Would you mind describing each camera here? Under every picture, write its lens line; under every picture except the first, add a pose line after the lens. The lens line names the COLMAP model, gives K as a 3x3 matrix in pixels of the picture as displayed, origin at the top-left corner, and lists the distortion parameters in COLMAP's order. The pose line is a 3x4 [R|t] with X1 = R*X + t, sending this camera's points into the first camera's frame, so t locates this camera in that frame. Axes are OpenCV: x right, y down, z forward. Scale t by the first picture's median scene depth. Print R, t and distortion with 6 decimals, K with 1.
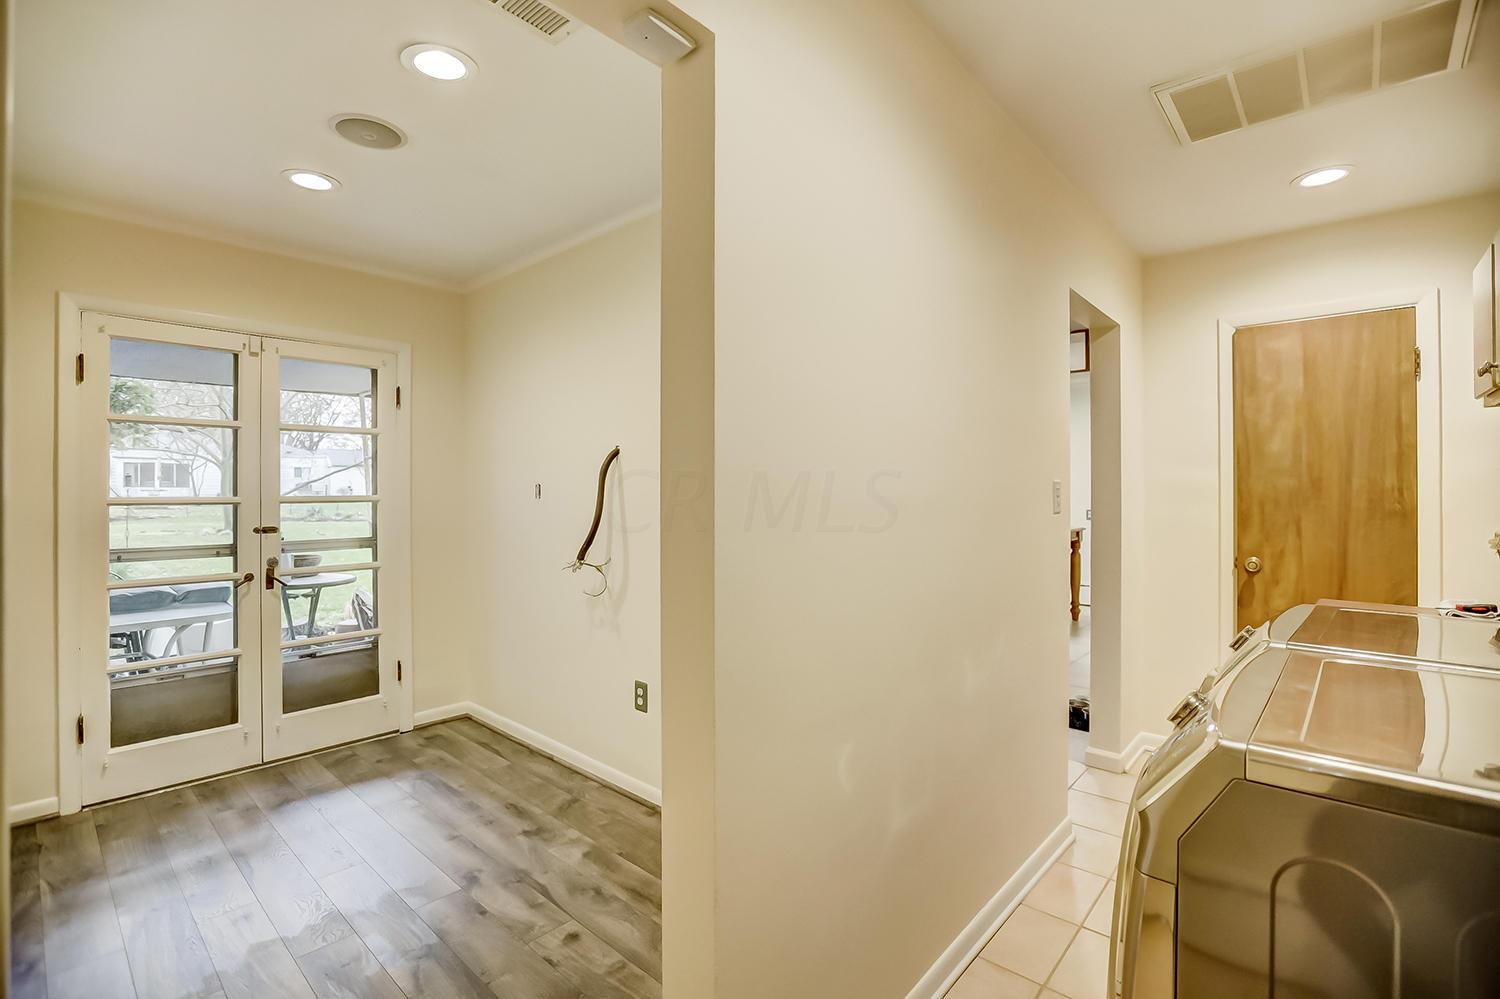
lens RADIAL K [[698.1, 0, 768.8], [0, 698.1, 483.9], [0, 0, 1]] dist [-0.040215, 0.013017]
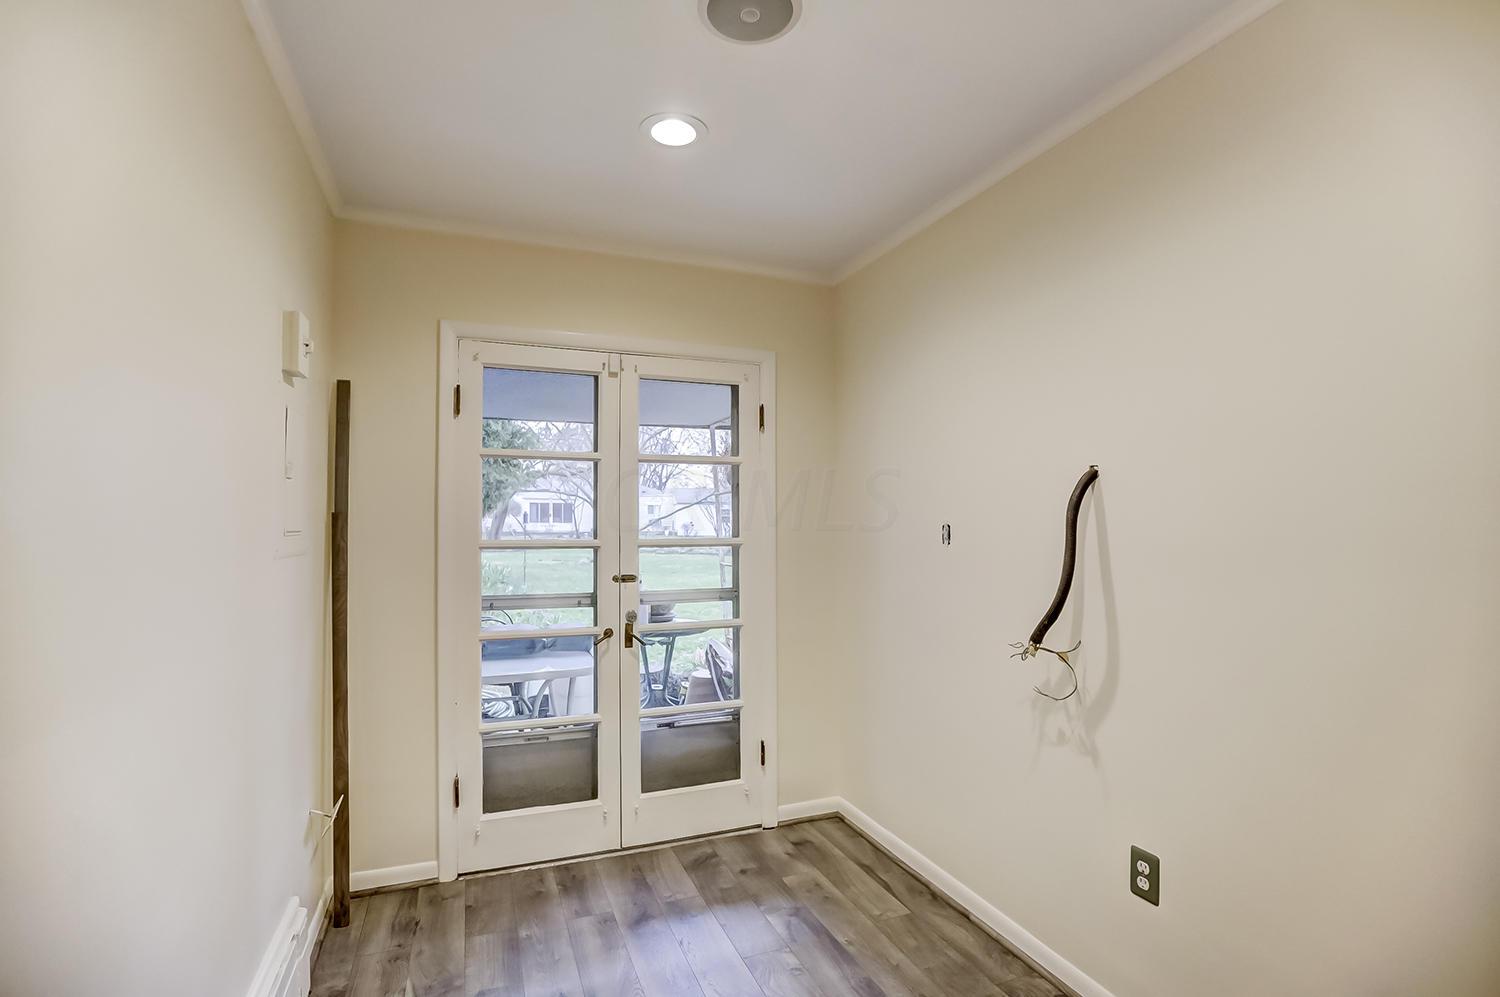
lens RADIAL K [[698.1, 0, 761.7], [0, 698.1, 498.0], [0, 0, 1]] dist [-0.040215, 0.013017]
pose [[0.904181, -0.017061, -0.426809, -0.208589], [0.004901, 0.999551, -0.029573, -0.006548], [0.427122, 0.024648, 0.903858, 0.287248]]
